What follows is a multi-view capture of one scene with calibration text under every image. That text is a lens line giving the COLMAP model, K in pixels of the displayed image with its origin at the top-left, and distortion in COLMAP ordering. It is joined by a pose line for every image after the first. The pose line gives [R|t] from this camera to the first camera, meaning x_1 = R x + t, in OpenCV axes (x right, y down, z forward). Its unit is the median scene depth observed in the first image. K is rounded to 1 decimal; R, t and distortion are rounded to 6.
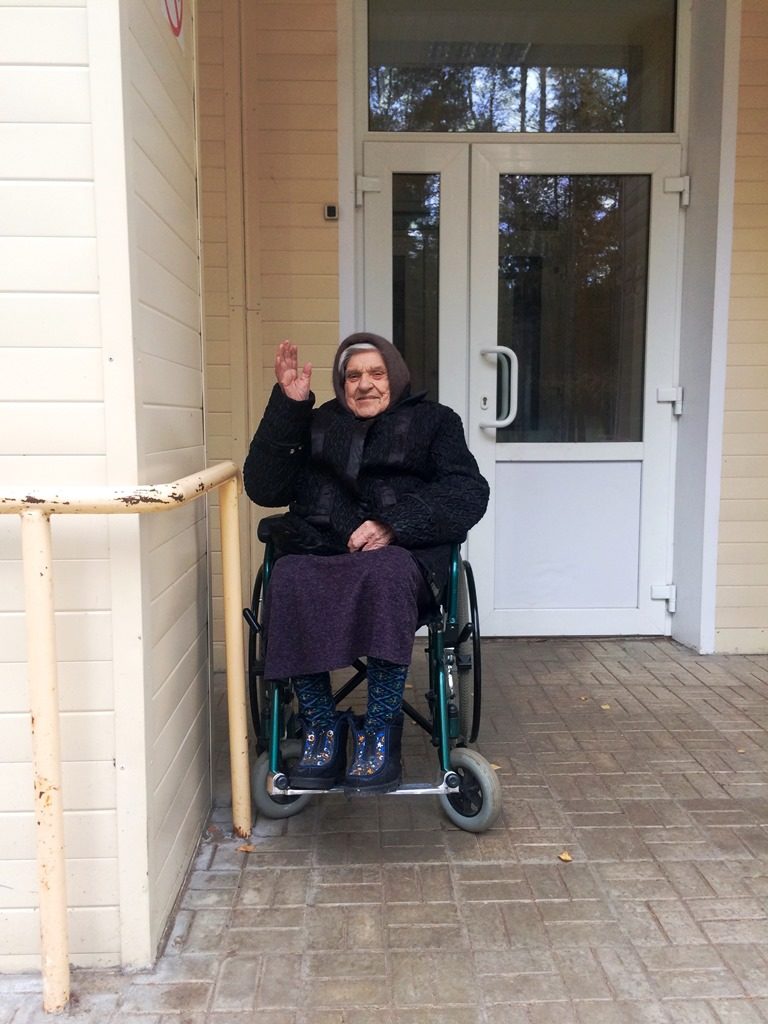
lens RADIAL K [[855.6, 0, 384.0], [0, 855.6, 512.0], [0, 0, 1]] dist [0.044121, -0.010681]
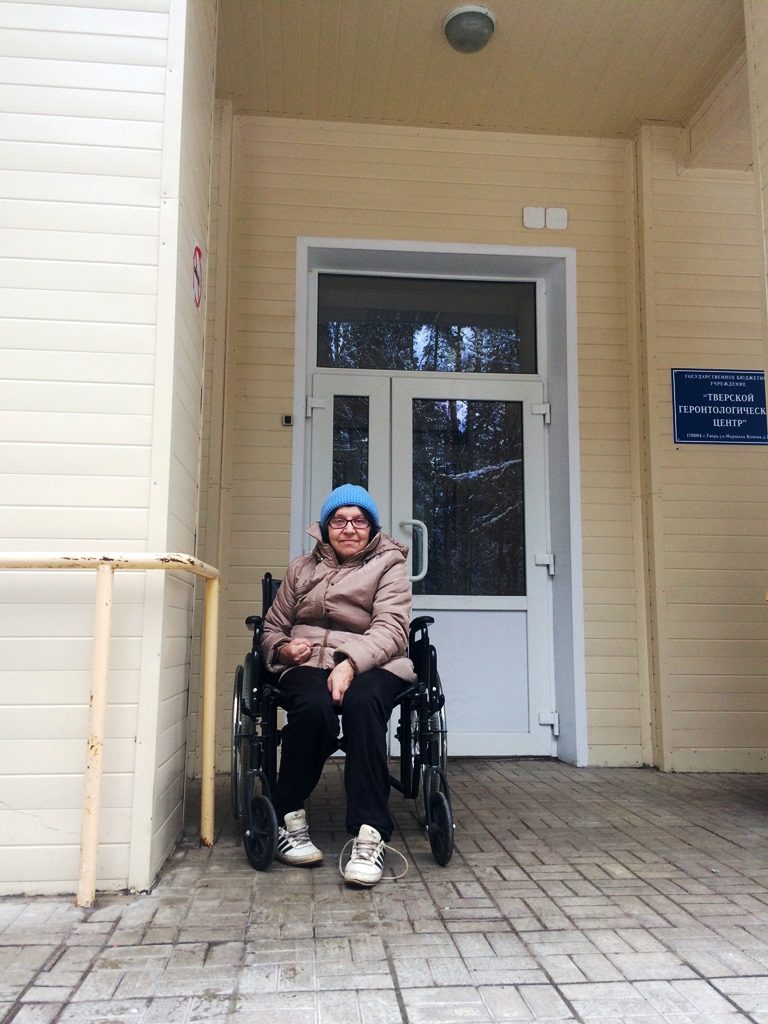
lens RADIAL K [[855.6, 0, 384.0], [0, 855.6, 512.0], [0, 0, 1]] dist [0.044121, -0.010681]
pose [[0.998190, 0.017914, 0.057417, 0.014508], [-0.003030, 0.968381, -0.249458, 0.121455], [-0.060070, 0.248832, 0.966682, -0.264060]]
